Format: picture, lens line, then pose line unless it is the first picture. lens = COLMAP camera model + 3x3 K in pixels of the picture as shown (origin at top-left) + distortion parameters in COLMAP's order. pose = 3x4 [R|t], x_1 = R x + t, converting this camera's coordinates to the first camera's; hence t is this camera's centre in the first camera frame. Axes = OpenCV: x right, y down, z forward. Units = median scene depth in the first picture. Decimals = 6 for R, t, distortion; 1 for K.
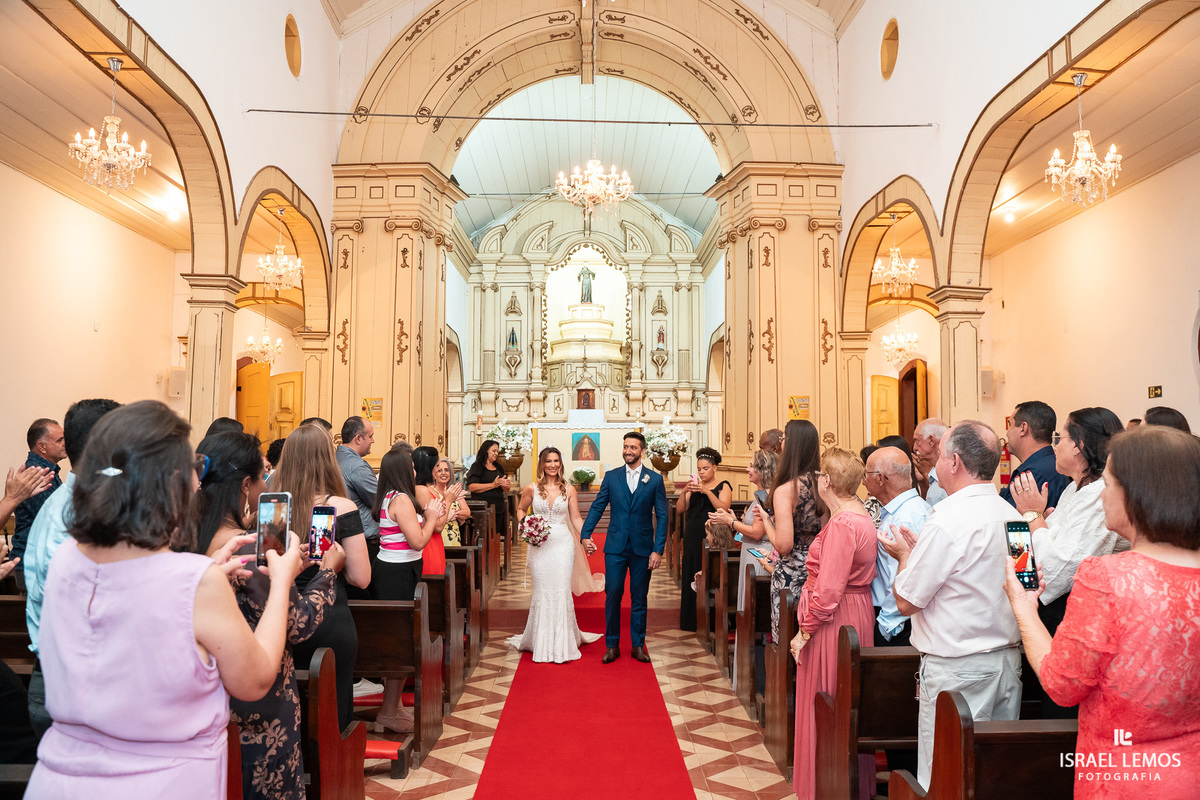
lens RADIAL K [[972.0, 0, 600.0], [0, 972.0, 400.0], [0, 0, 1]] dist [-0.115735, 0.087611]
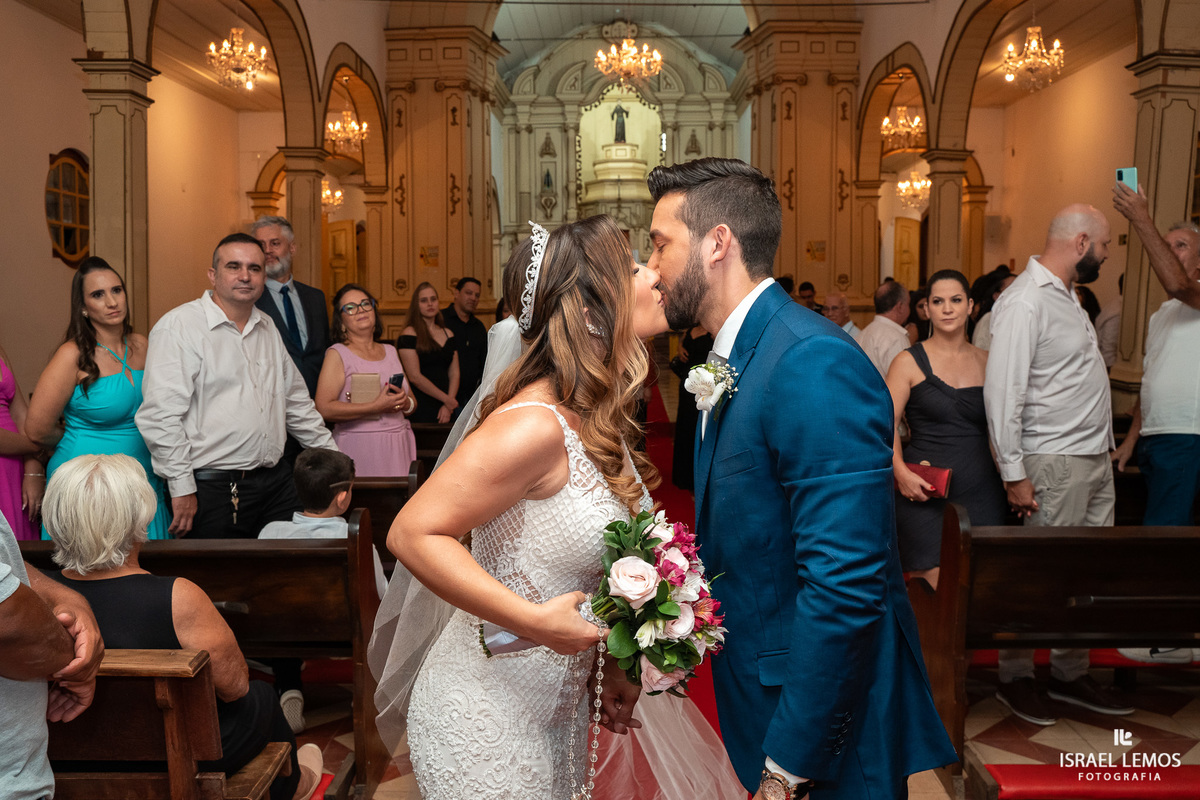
lens RADIAL K [[1063.6, 0, 600.0], [0, 1063.6, 400.0], [0, 0, 1]] dist [-0.094817, 0.098563]
pose [[0.999450, -0.005221, -0.032758, -0.000881], [0.010281, 0.987664, 0.156250, -0.015253], [0.031538, -0.156501, 0.987174, -0.213866]]
